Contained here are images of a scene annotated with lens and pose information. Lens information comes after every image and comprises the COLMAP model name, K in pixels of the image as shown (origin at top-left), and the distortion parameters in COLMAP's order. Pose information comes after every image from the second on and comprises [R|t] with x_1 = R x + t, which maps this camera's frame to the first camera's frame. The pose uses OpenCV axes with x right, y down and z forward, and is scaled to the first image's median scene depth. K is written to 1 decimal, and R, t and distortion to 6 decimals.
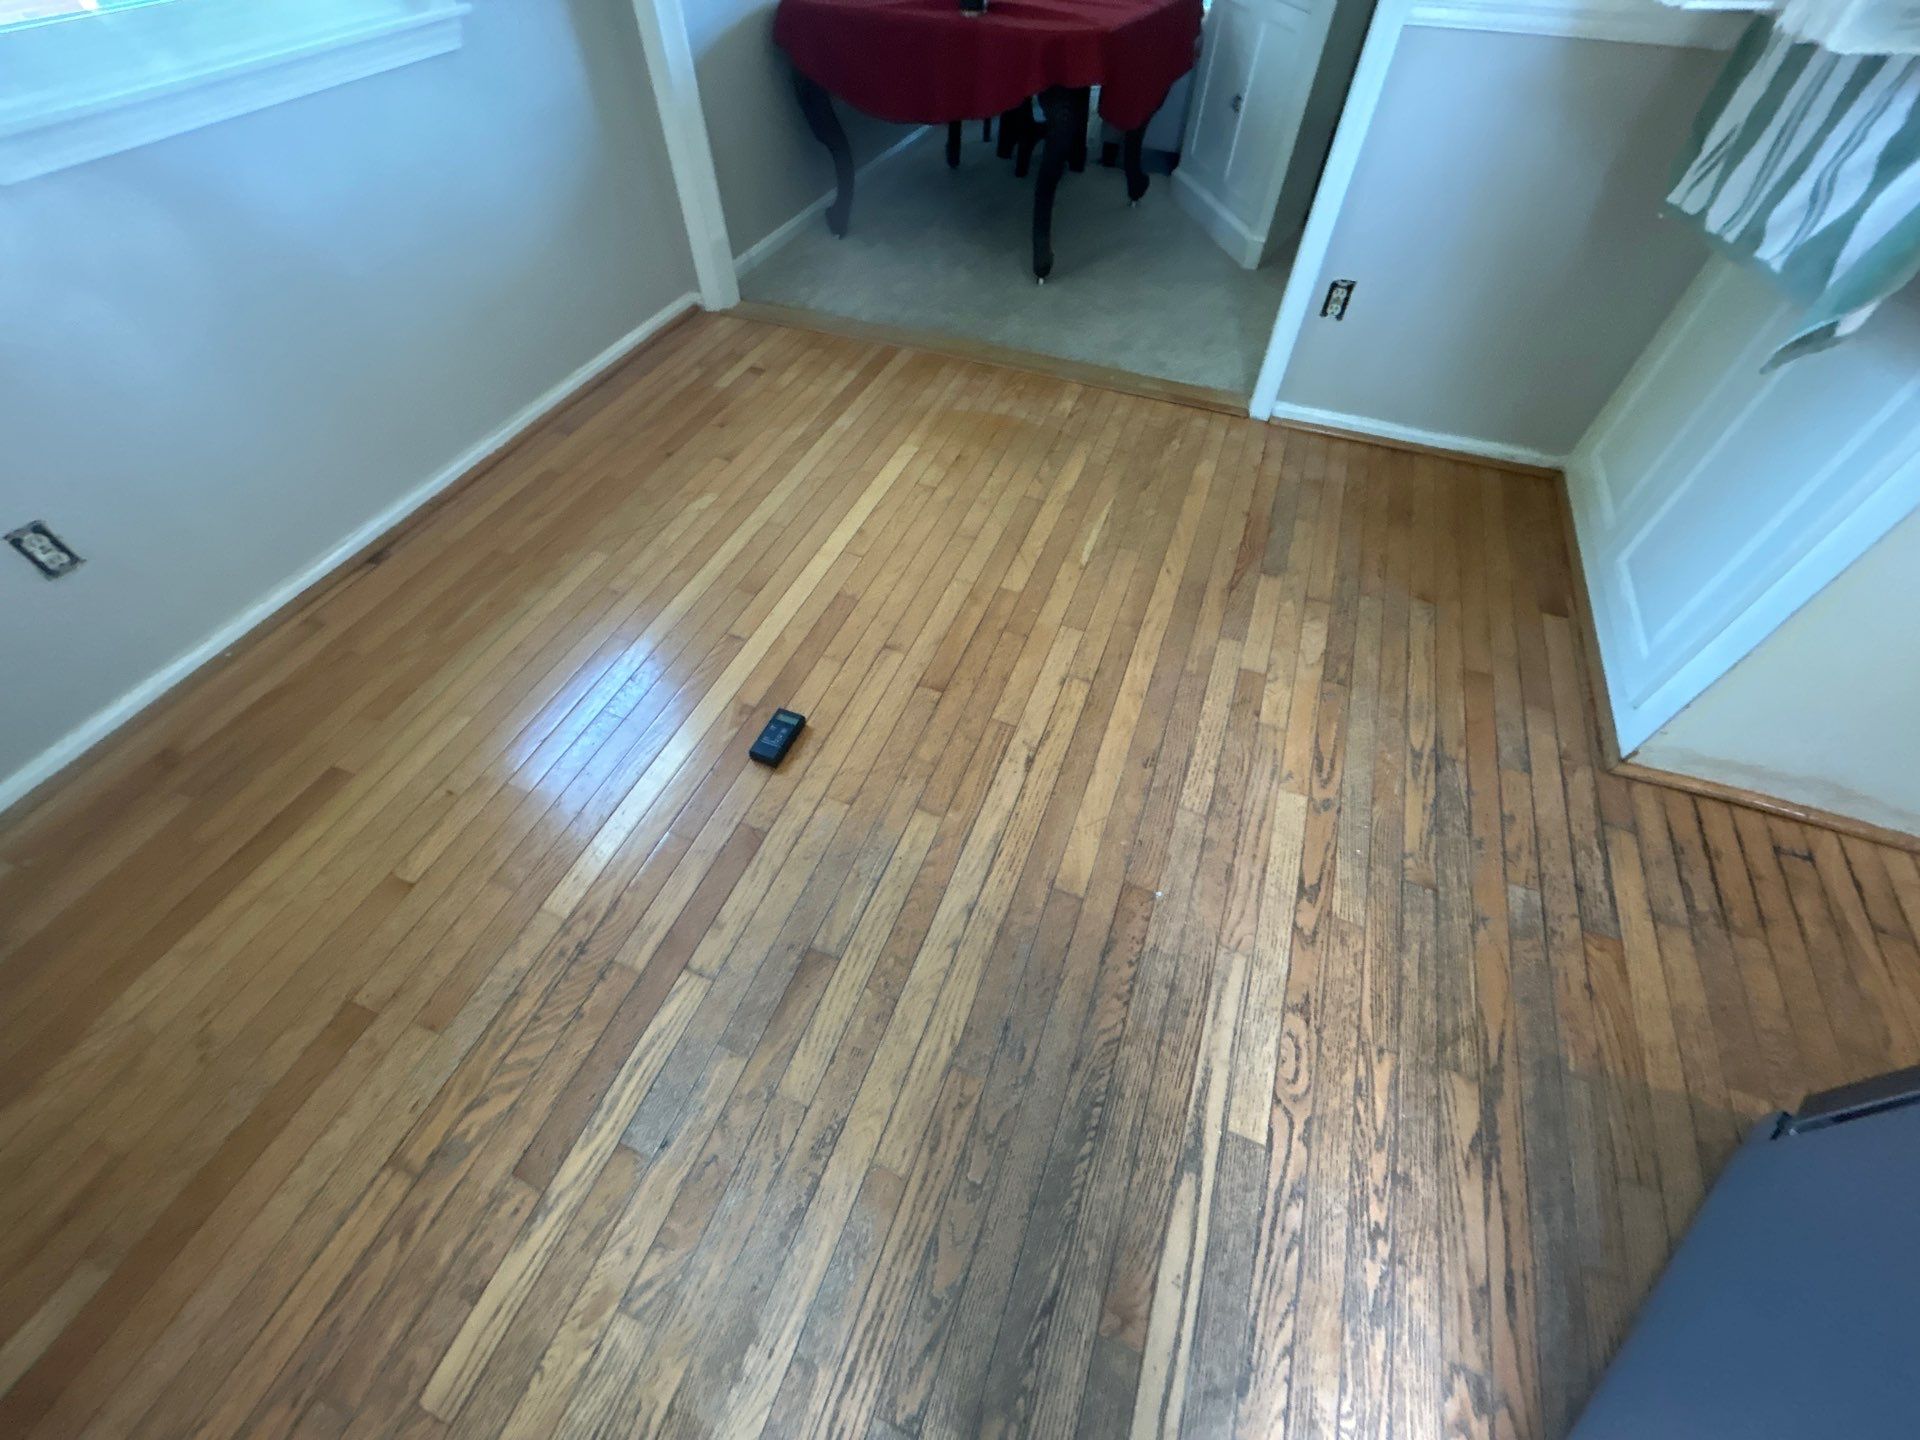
lens RADIAL K [[771.8, 0, 963.0], [0, 771.8, 717.1], [0, 0, 1]] dist [-0.000573, 0.000212]
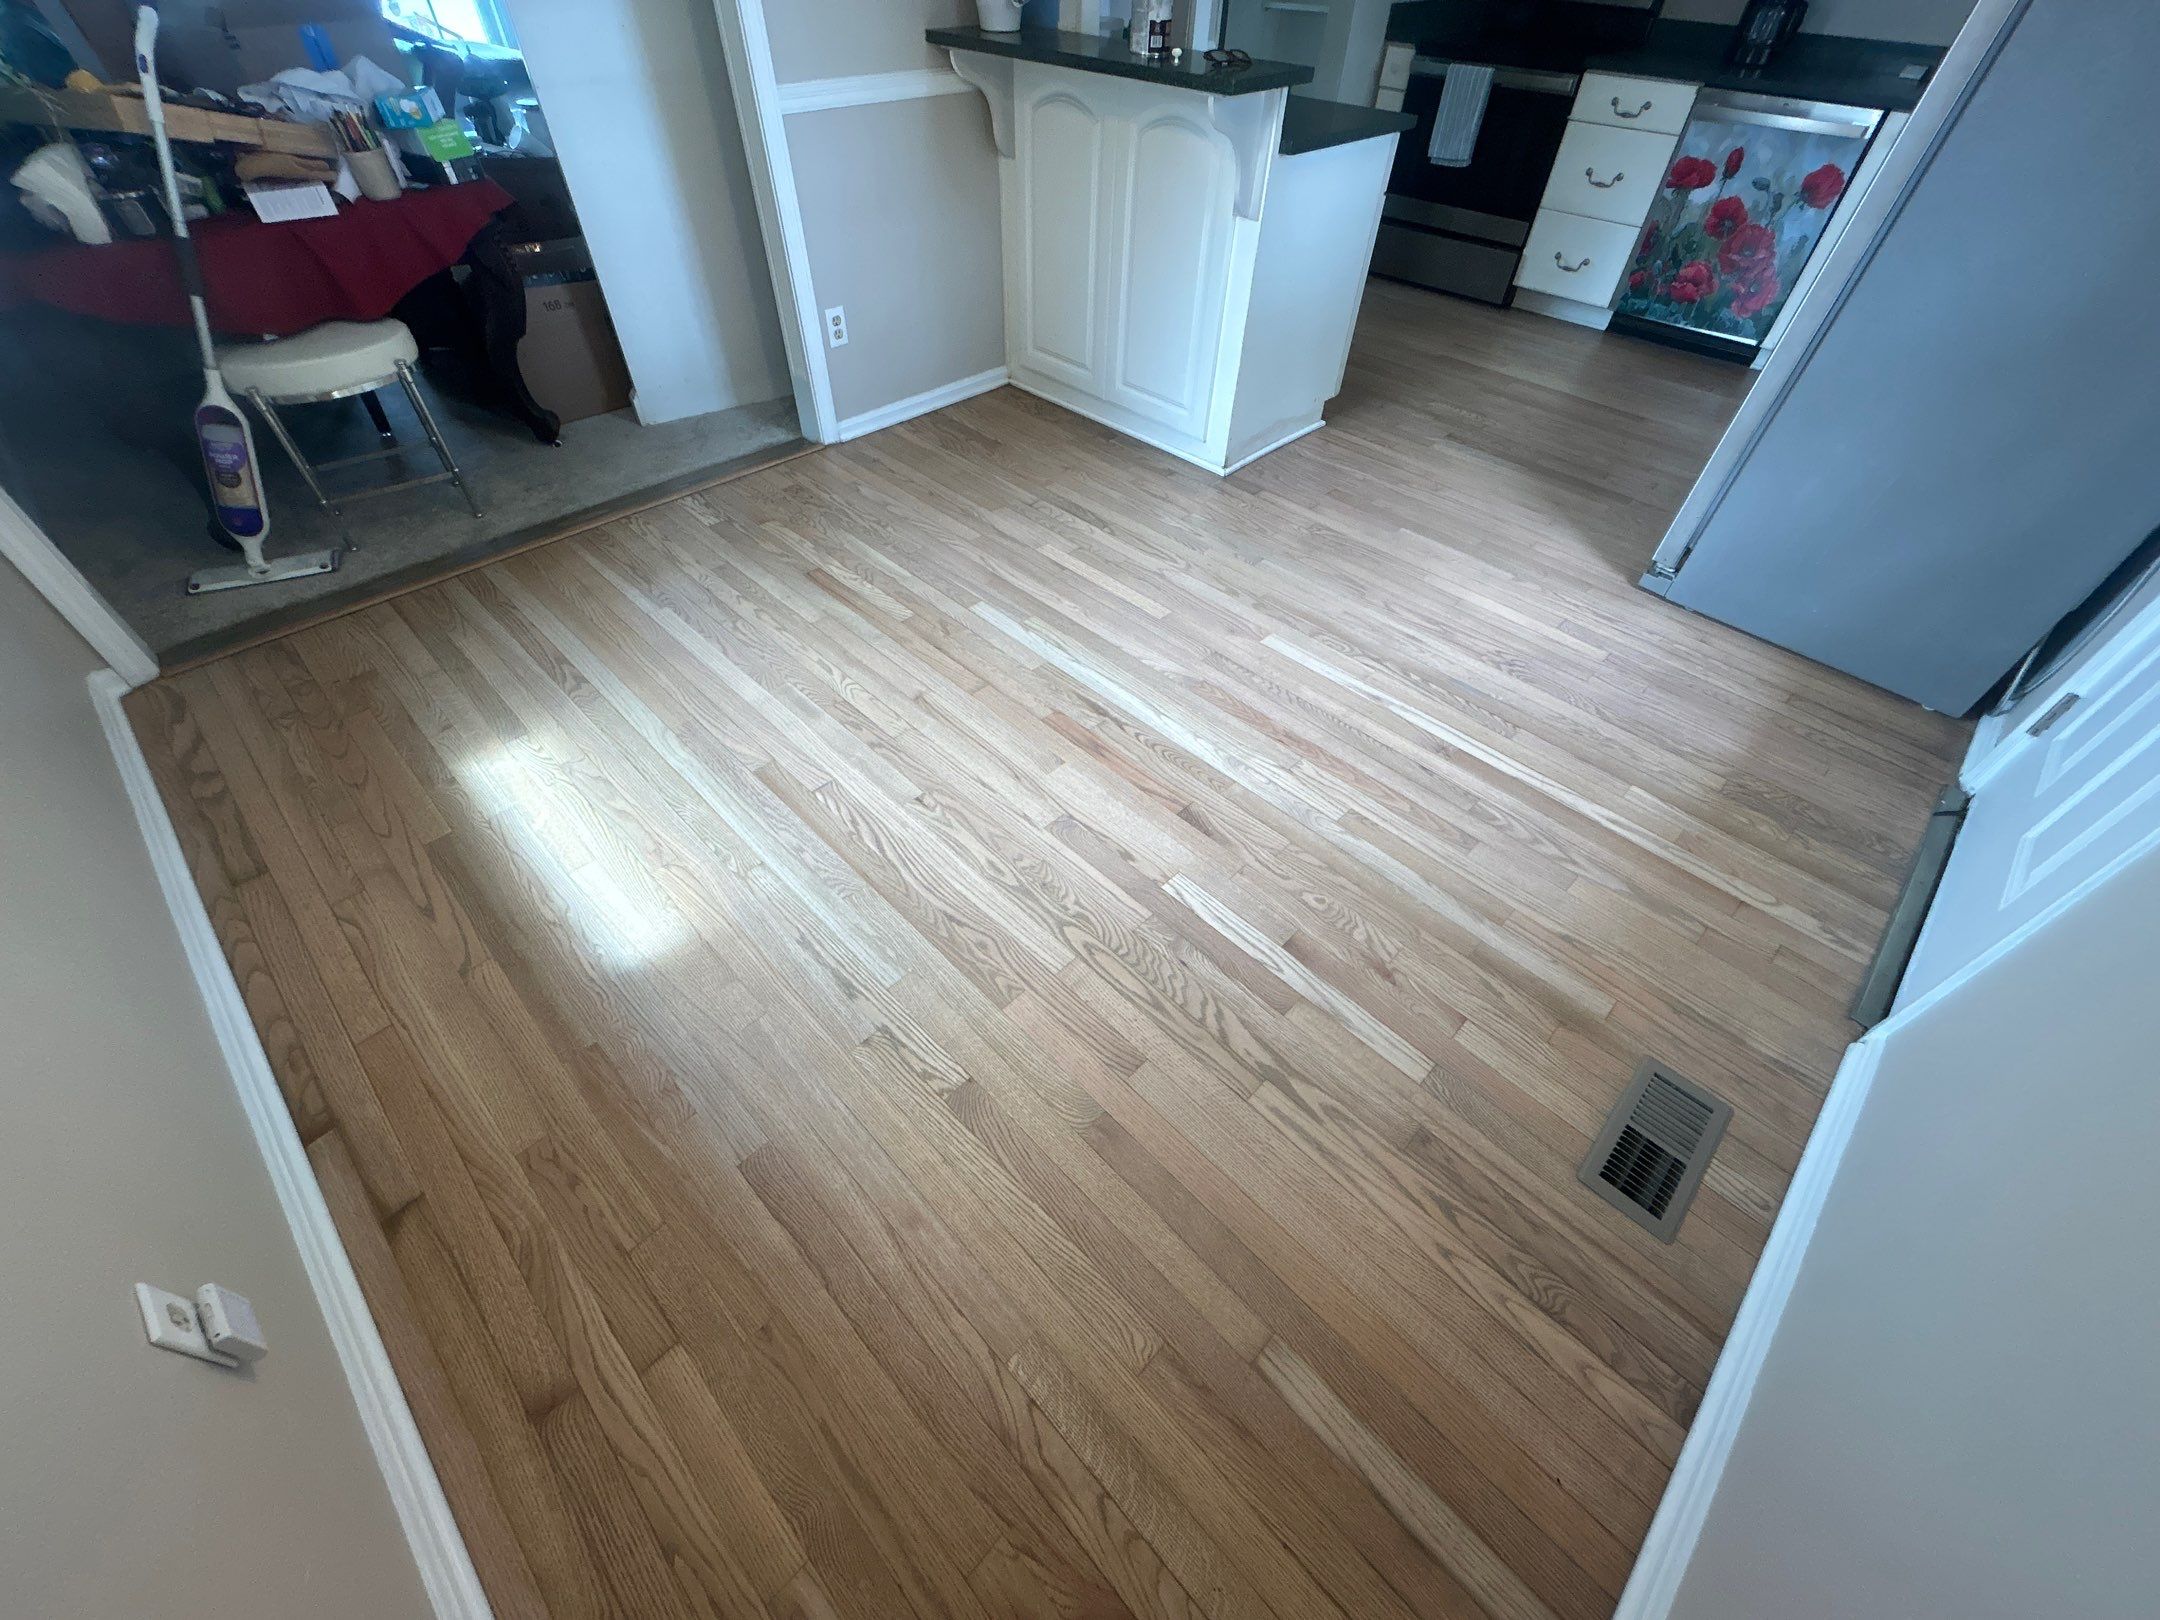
lens RADIAL K [[868.3, 0, 1080.7], [0, 868.3, 808.1], [0, 0, 1]] dist [-0.000573, 0.000212]
pose [[0.405561, -0.664588, 0.627569, -1.049638], [0.697811, 0.668569, 0.257052, -0.168769], [-0.590407, 0.333675, 0.734902, 0.030675]]
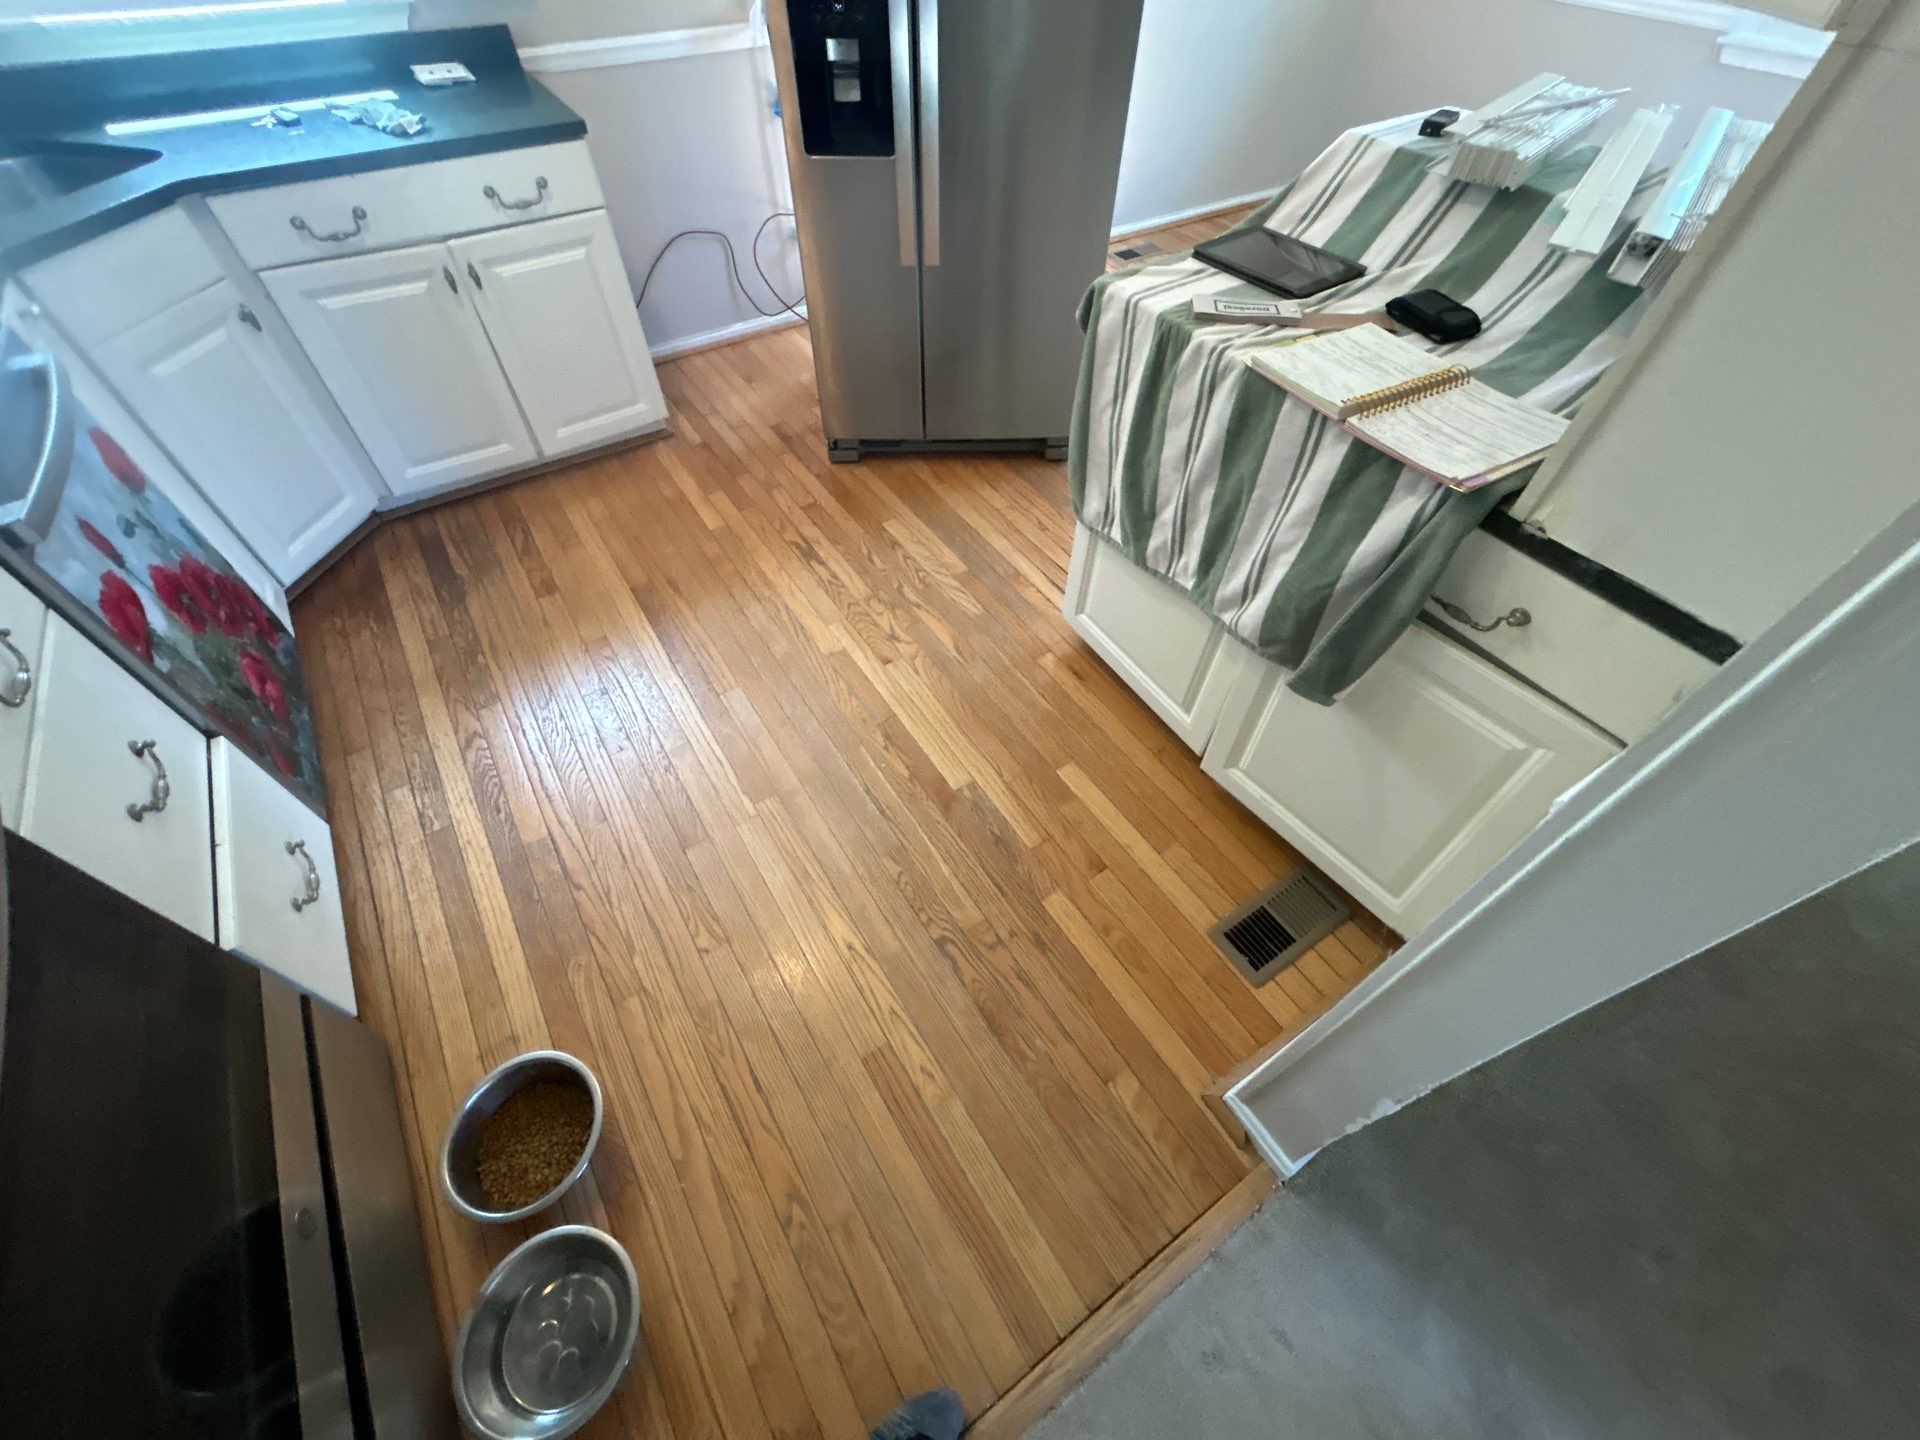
lens RADIAL K [[771.8, 0, 955.1], [0, 771.8, 719.5], [0, 0, 1]] dist [-0.000573, 0.000212]
pose [[-0.590224, 0.618106, -0.519212, 2.347905], [-0.641031, 0.032039, 0.766846, -0.813269], [0.490627, 0.785442, 0.377315, 0.442126]]
